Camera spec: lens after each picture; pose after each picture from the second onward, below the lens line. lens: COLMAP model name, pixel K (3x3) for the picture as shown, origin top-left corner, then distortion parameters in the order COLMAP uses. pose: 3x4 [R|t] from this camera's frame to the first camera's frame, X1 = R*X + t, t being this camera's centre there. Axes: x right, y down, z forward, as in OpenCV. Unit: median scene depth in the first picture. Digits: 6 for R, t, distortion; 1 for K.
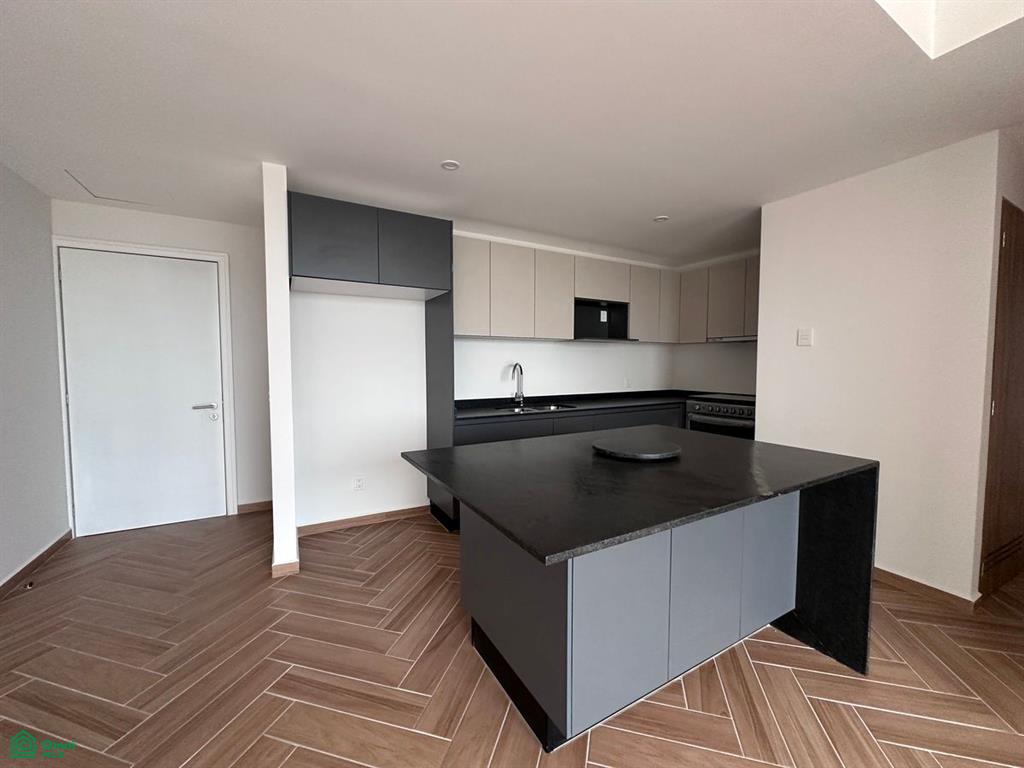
lens RADIAL K [[411.4, 0, 512.0], [0, 411.4, 384.0], [0, 0, 1]] dist [-0.000490, 0.000209]
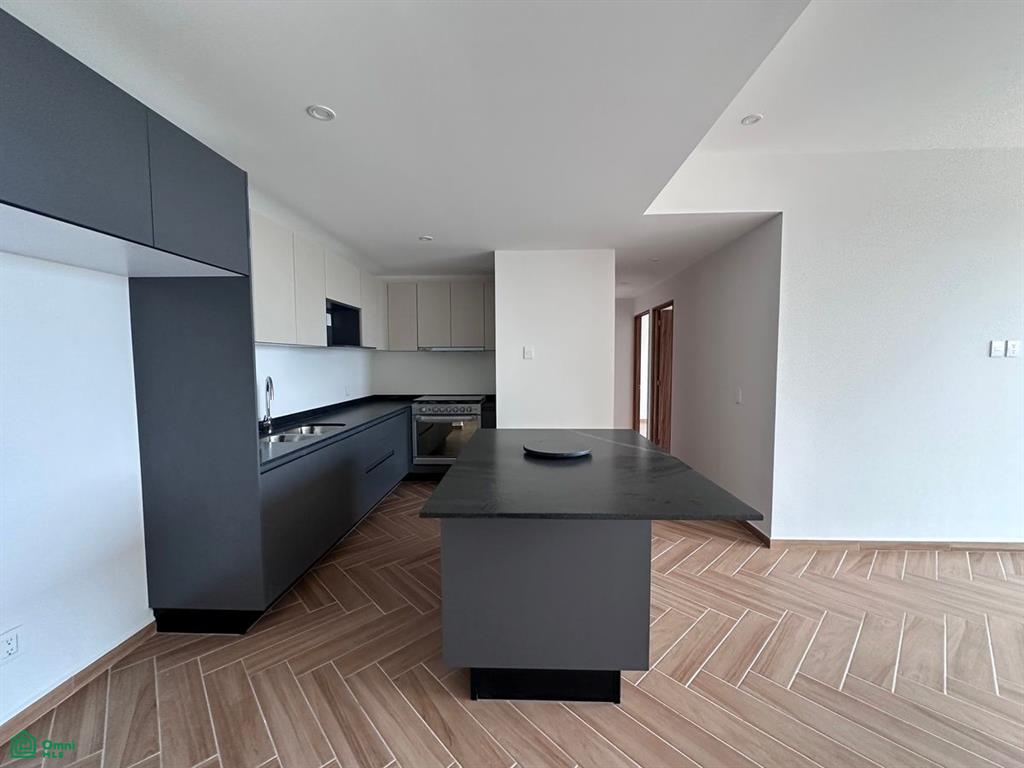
lens RADIAL K [[411.4, 0, 512.0], [0, 411.4, 384.0], [0, 0, 1]] dist [-0.000490, 0.000209]
pose [[0.522481, -0.054649, 0.850898, -0.418862], [0.049188, 0.998214, 0.033907, -0.043709], [-0.851231, 0.024139, 0.524236, 0.236335]]
